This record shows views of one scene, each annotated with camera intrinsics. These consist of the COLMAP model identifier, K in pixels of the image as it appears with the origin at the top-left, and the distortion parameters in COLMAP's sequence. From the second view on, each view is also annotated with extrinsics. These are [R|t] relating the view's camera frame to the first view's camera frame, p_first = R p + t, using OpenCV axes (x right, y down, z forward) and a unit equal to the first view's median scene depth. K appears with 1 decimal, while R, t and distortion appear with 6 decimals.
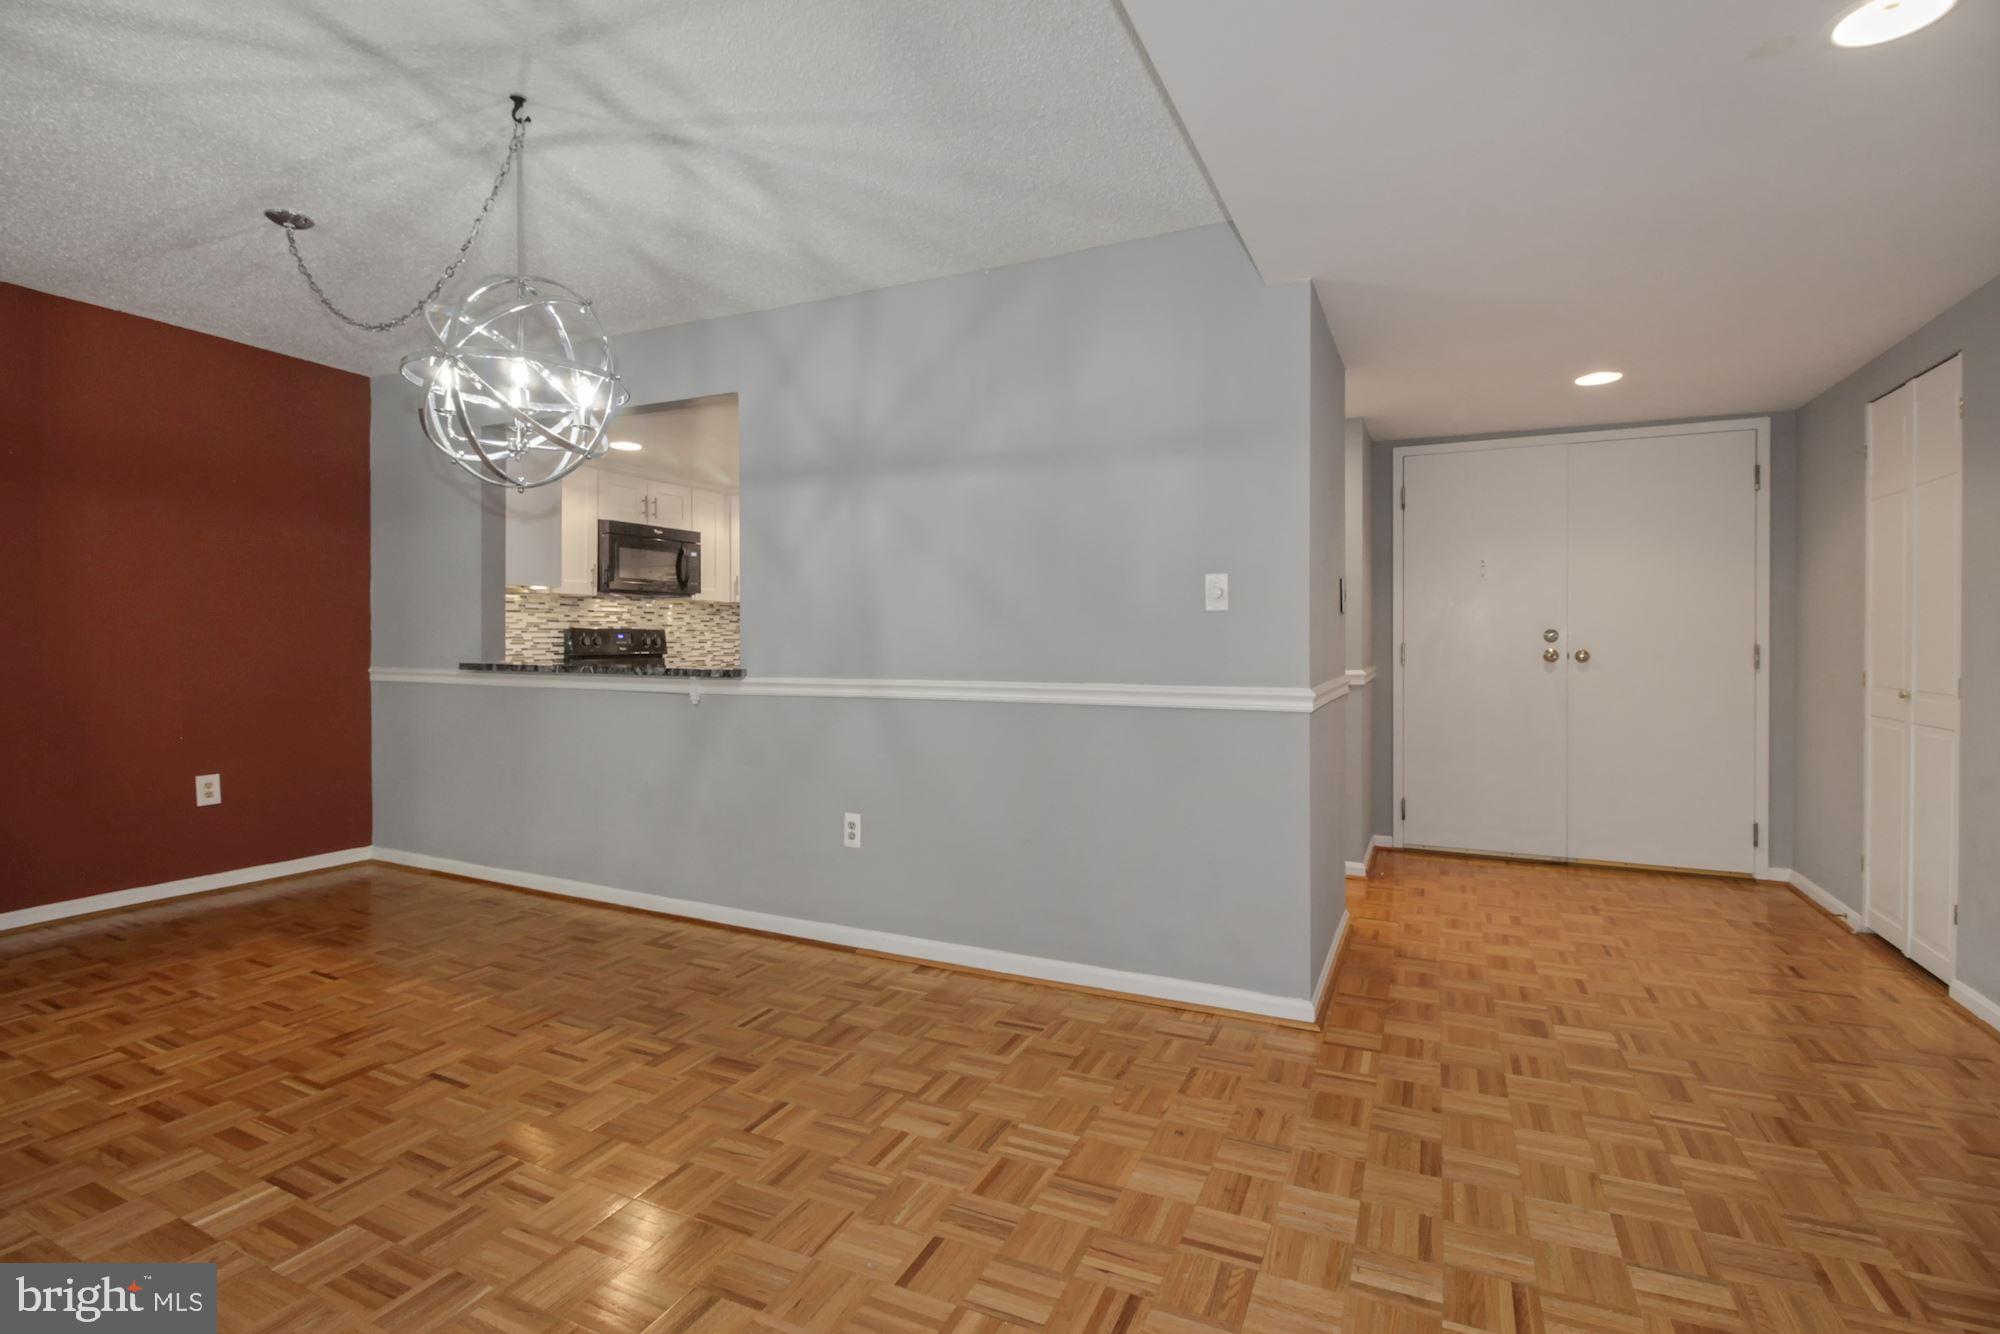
lens RADIAL K [[942.2, 0, 997.8], [0, 942.2, 634.2], [0, 0, 1]] dist [0.002988, 0.000328]
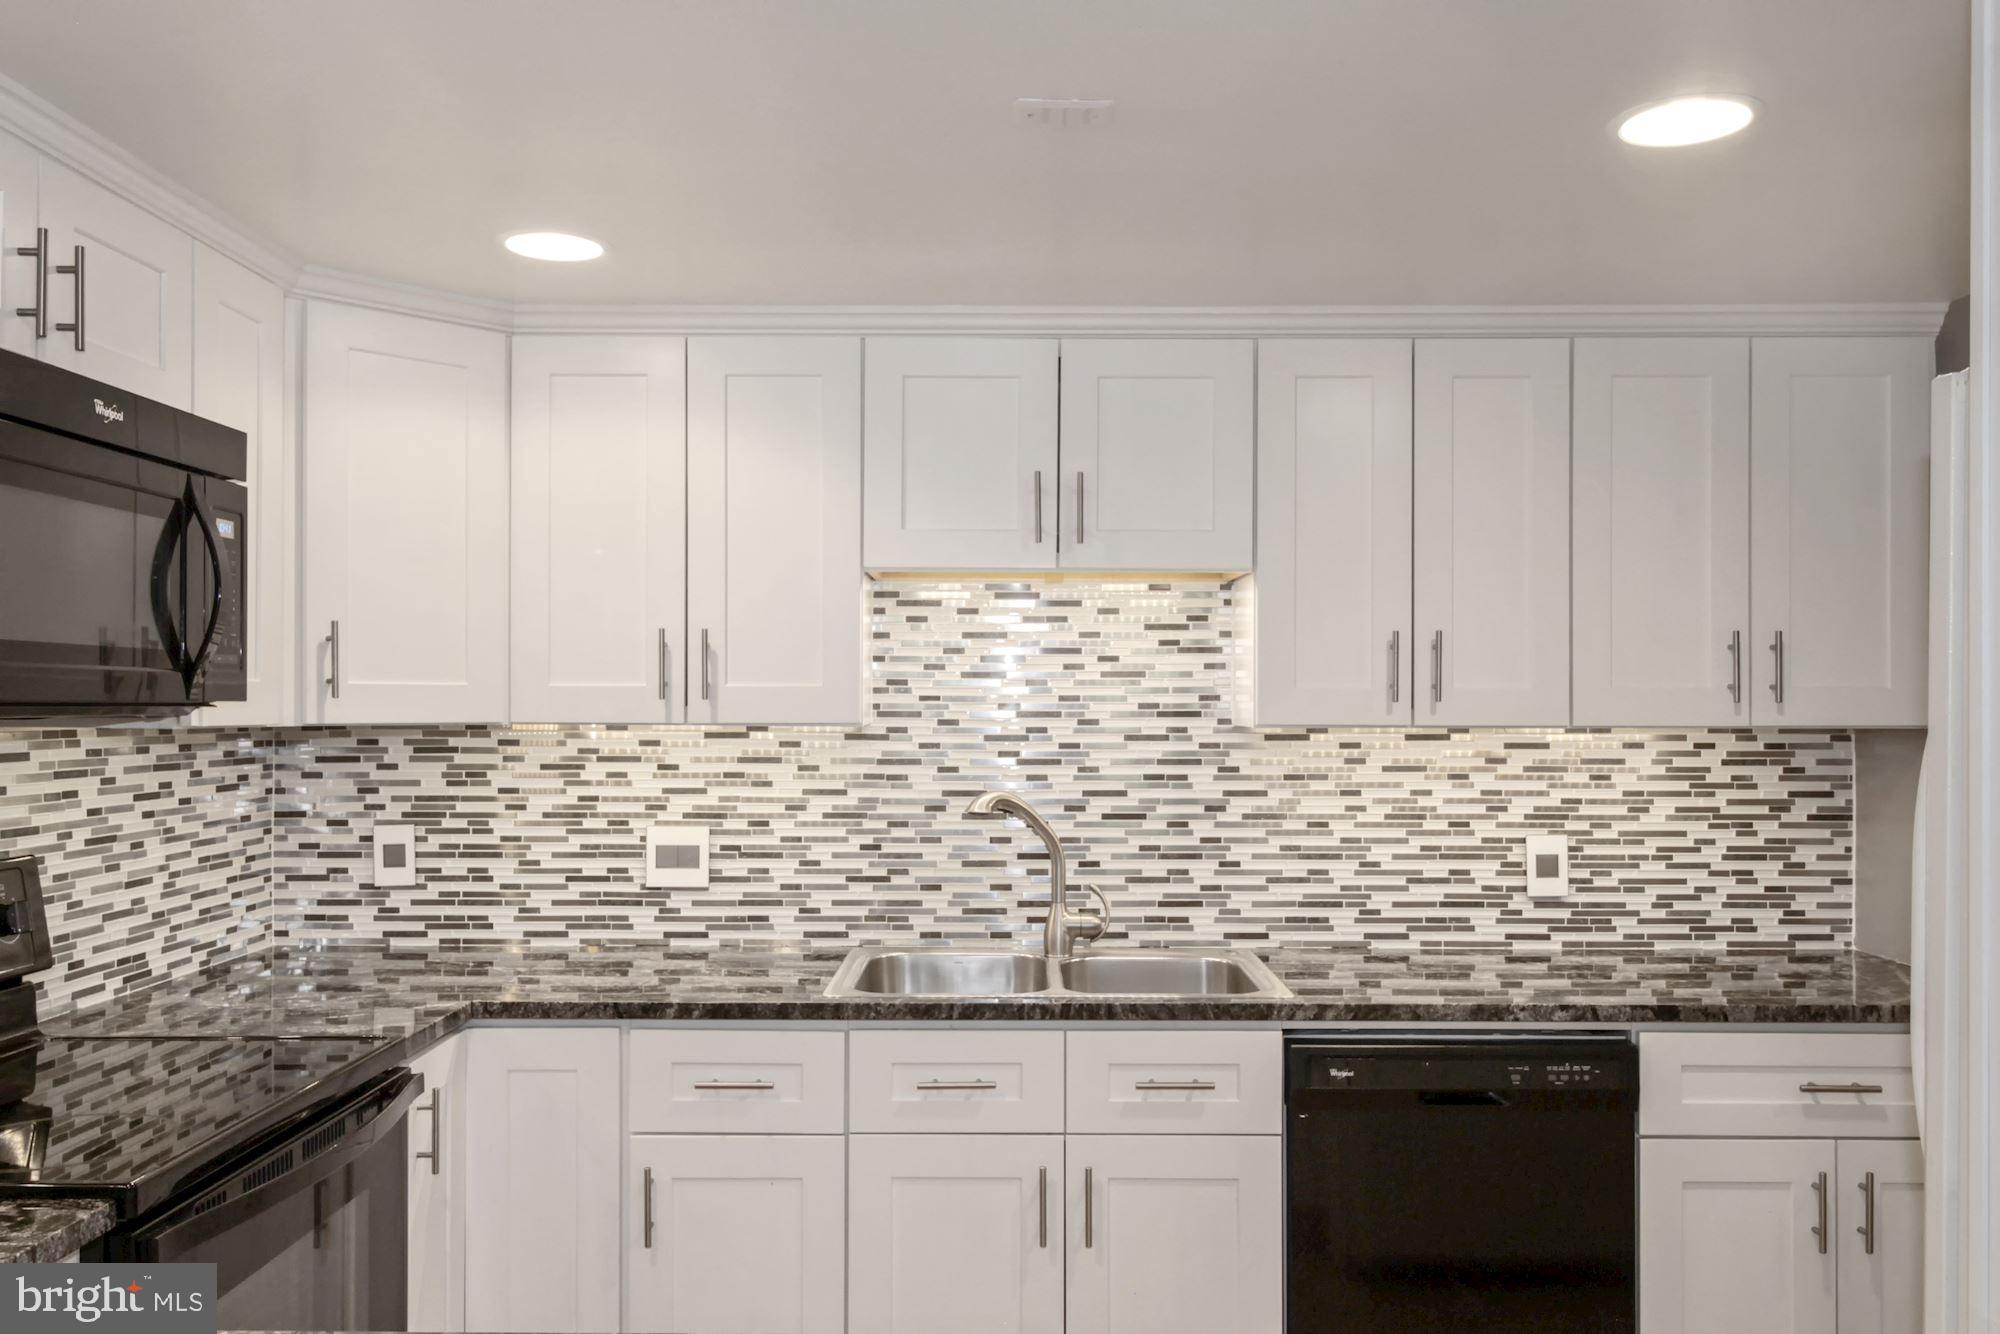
lens RADIAL K [[1612.3, 0, 1004.2], [0, 1612.3, 693.1], [0, 0, 1]] dist [0.004989, 0.000686]
pose [[0.908355, 0.001290, 0.418197, -0.395390], [0.001409, 0.999980, -0.006145, -0.053592], [-0.418197, 0.006171, 0.908336, 0.716470]]
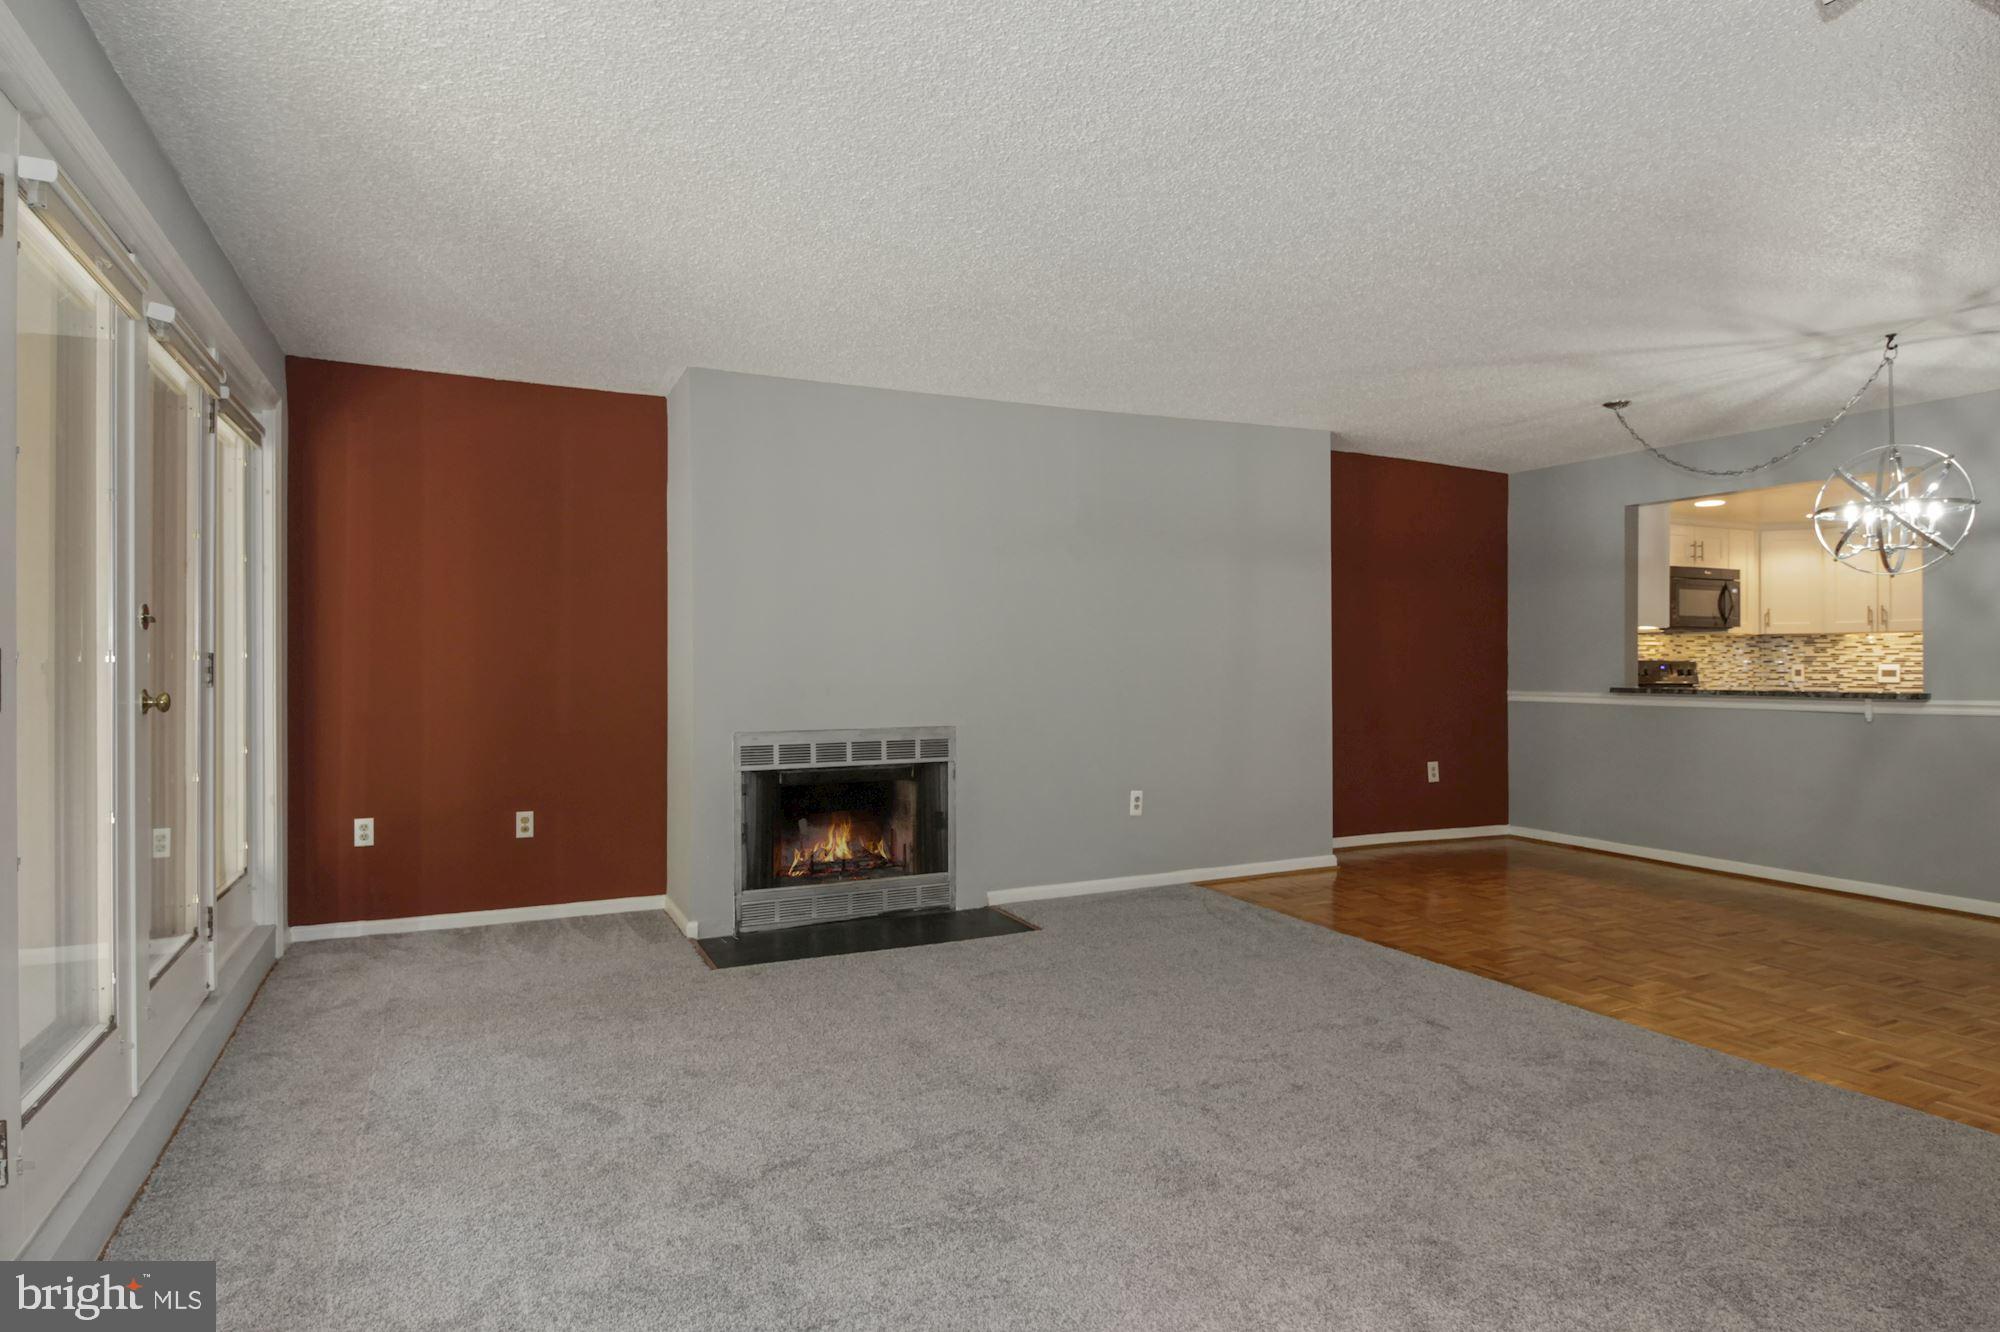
lens RADIAL K [[1115.5, 0, 1000.0], [0, 1115.5, 666.0], [0, 0, 1]] dist [-0.004153, -0.001613]
pose [[0.777642, -0.002737, -0.628701, -0.221746], [0.002854, 0.999996, -0.000823, -0.000620], [0.628701, -0.001154, 0.777646, -0.643572]]
